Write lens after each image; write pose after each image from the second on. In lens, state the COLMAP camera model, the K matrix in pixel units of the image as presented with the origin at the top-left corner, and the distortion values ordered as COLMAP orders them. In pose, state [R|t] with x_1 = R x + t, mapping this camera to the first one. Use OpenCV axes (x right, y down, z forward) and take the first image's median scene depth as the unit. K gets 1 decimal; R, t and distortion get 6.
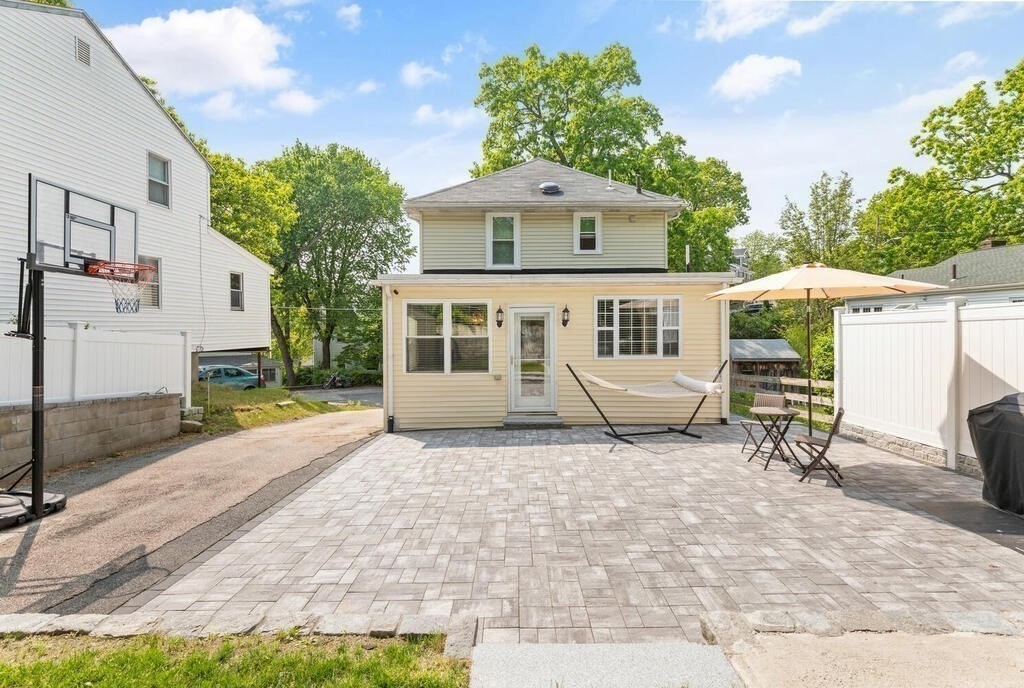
lens RADIAL K [[454.4, 0, 527.5], [0, 454.4, 309.8], [0, 0, 1]] dist [0.009024, -0.001397]
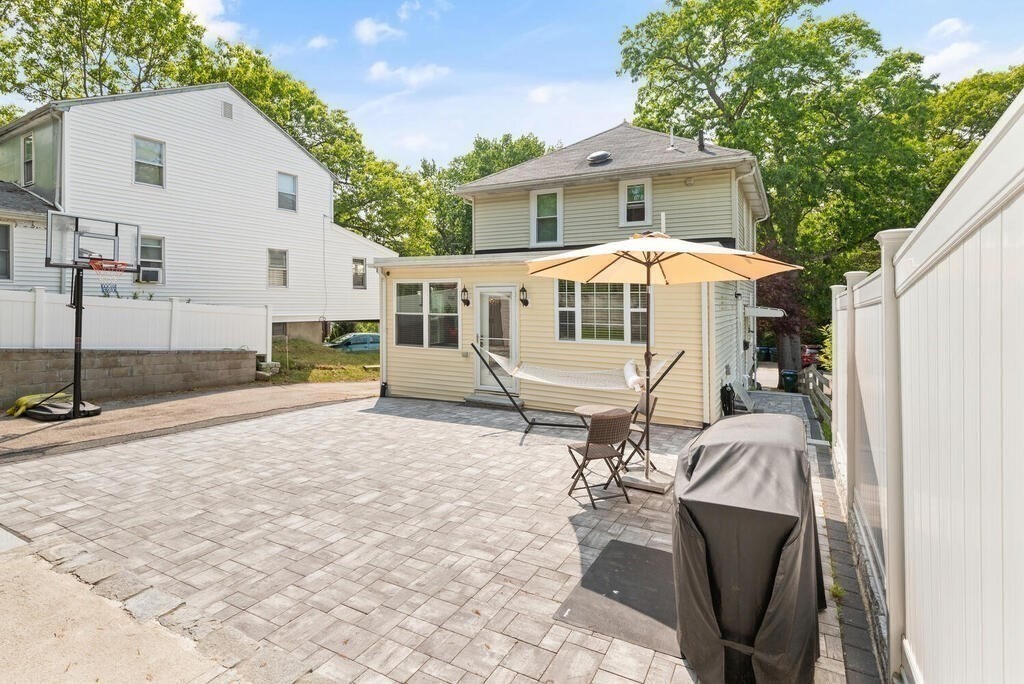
lens RADIAL K [[472.0, 0, 521.0], [0, 472.0, 280.0], [0, 0, 1]] dist [0.007910, -0.001449]
pose [[0.887938, -0.009134, -0.459872, 0.529495], [0.002486, 0.999884, -0.015059, -0.004073], [0.459956, 0.012229, 0.887857, 0.103975]]
